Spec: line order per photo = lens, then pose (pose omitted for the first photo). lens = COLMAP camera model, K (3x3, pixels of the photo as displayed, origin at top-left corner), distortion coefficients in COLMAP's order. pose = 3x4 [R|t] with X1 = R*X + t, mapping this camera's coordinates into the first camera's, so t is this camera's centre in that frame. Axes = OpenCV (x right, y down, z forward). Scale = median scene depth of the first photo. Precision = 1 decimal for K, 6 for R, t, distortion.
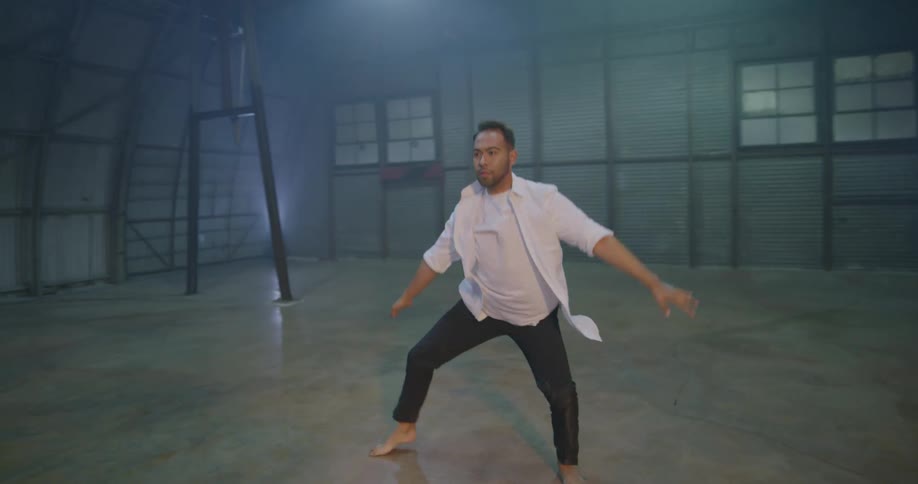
lens RADIAL K [[555.4, 0, 458.2], [0, 555.4, 251.3], [0, 0, 1]] dist [-0.063571, 0.026322]
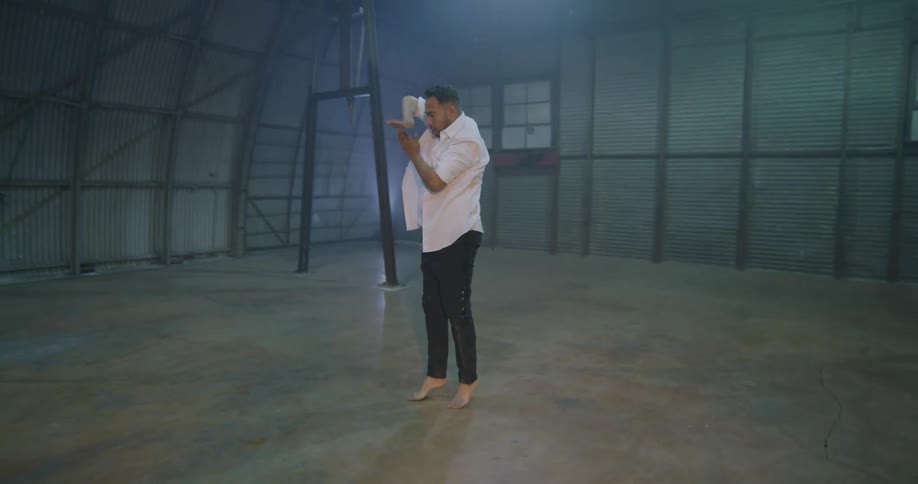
lens RADIAL K [[555.4, 0, 466.4], [0, 555.4, 255.8], [0, 0, 1]] dist [-0.063571, 0.026322]
pose [[0.982402, 0.060588, -0.176680, -0.006126], [-0.055460, 0.997888, 0.033825, -0.003205], [0.178356, -0.023431, 0.983687, 0.039806]]
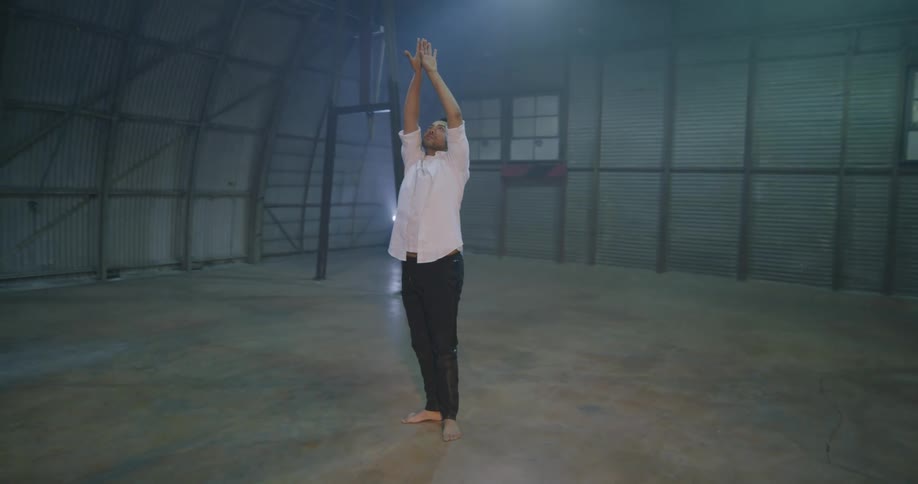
lens RADIAL K [[555.4, 0, 464.6], [0, 555.4, 255.9], [0, 0, 1]] dist [-0.063571, 0.026322]
pose [[0.982376, 0.069314, -0.173588, -0.028439], [-0.065363, 0.997458, 0.028386, -0.013982], [0.175115, -0.016539, 0.984409, 0.000506]]
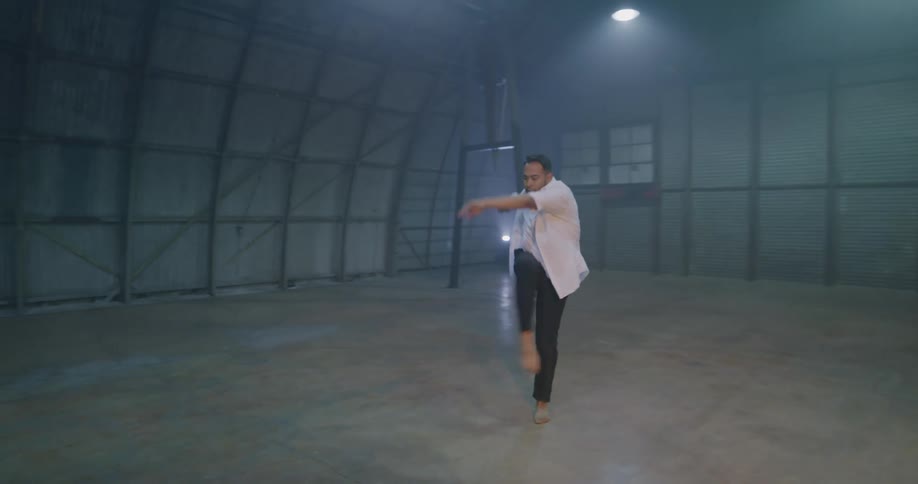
lens RADIAL K [[555.4, 0, 468.8], [0, 555.4, 255.3], [0, 0, 1]] dist [-0.063571, 0.026322]
pose [[0.947331, 0.045688, -0.316980, -0.043427], [-0.051642, 0.998611, -0.010404, 0.013575], [0.316065, 0.026225, 0.948375, -0.189233]]
